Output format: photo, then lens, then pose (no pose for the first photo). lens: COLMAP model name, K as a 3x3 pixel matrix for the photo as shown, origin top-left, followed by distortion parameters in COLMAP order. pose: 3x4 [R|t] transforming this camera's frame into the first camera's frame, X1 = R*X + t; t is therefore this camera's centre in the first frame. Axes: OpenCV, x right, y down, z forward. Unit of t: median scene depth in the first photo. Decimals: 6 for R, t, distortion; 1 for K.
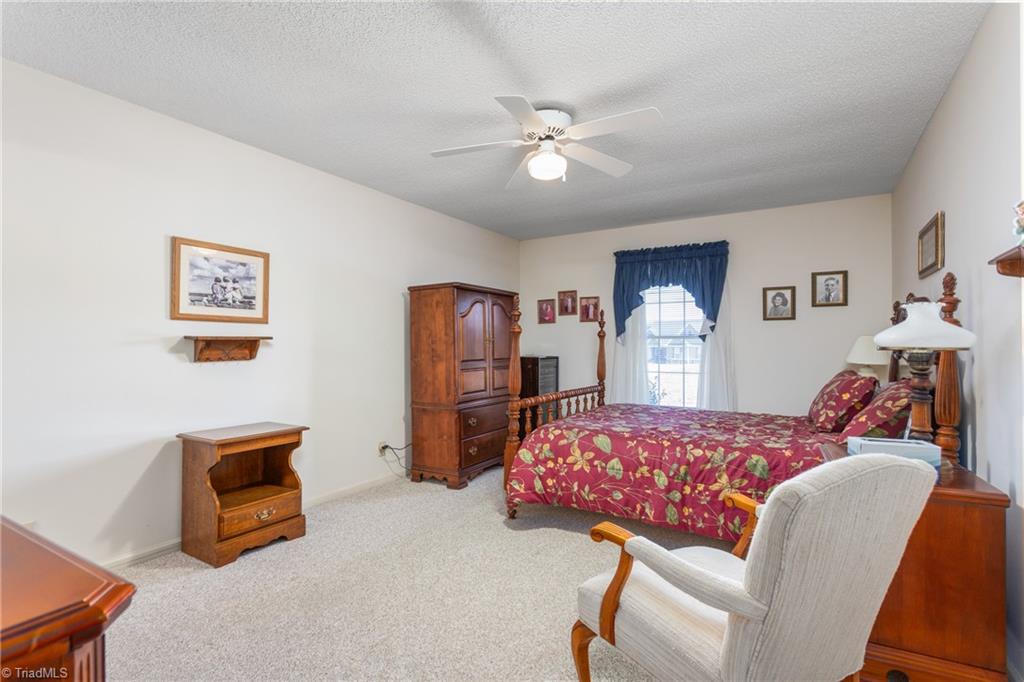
lens RADIAL K [[488.3, 0, 511.6], [0, 488.3, 343.5], [0, 0, 1]] dist [-0.000029, 0.001101]
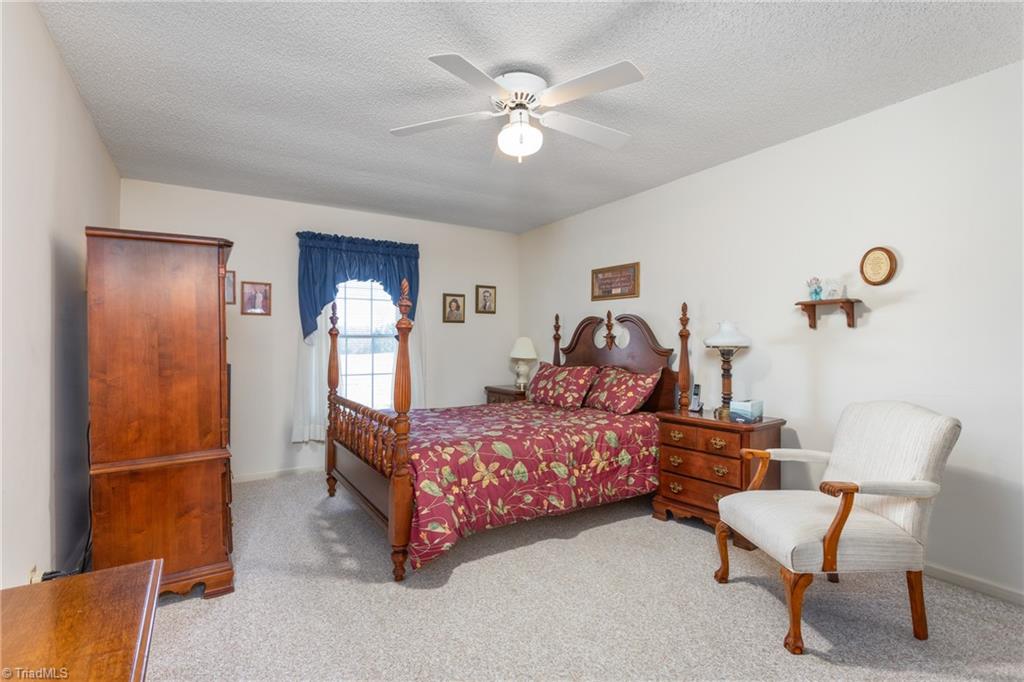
lens RADIAL K [[488.3, 0, 513.2], [0, 488.3, 341.2], [0, 0, 1]] dist [-0.000029, 0.001101]
pose [[0.433648, 0.001889, 0.901080, -0.641187], [0.000254, 0.999998, -0.002219, -0.003095], [-0.901082, 0.001191, 0.433647, 0.564753]]
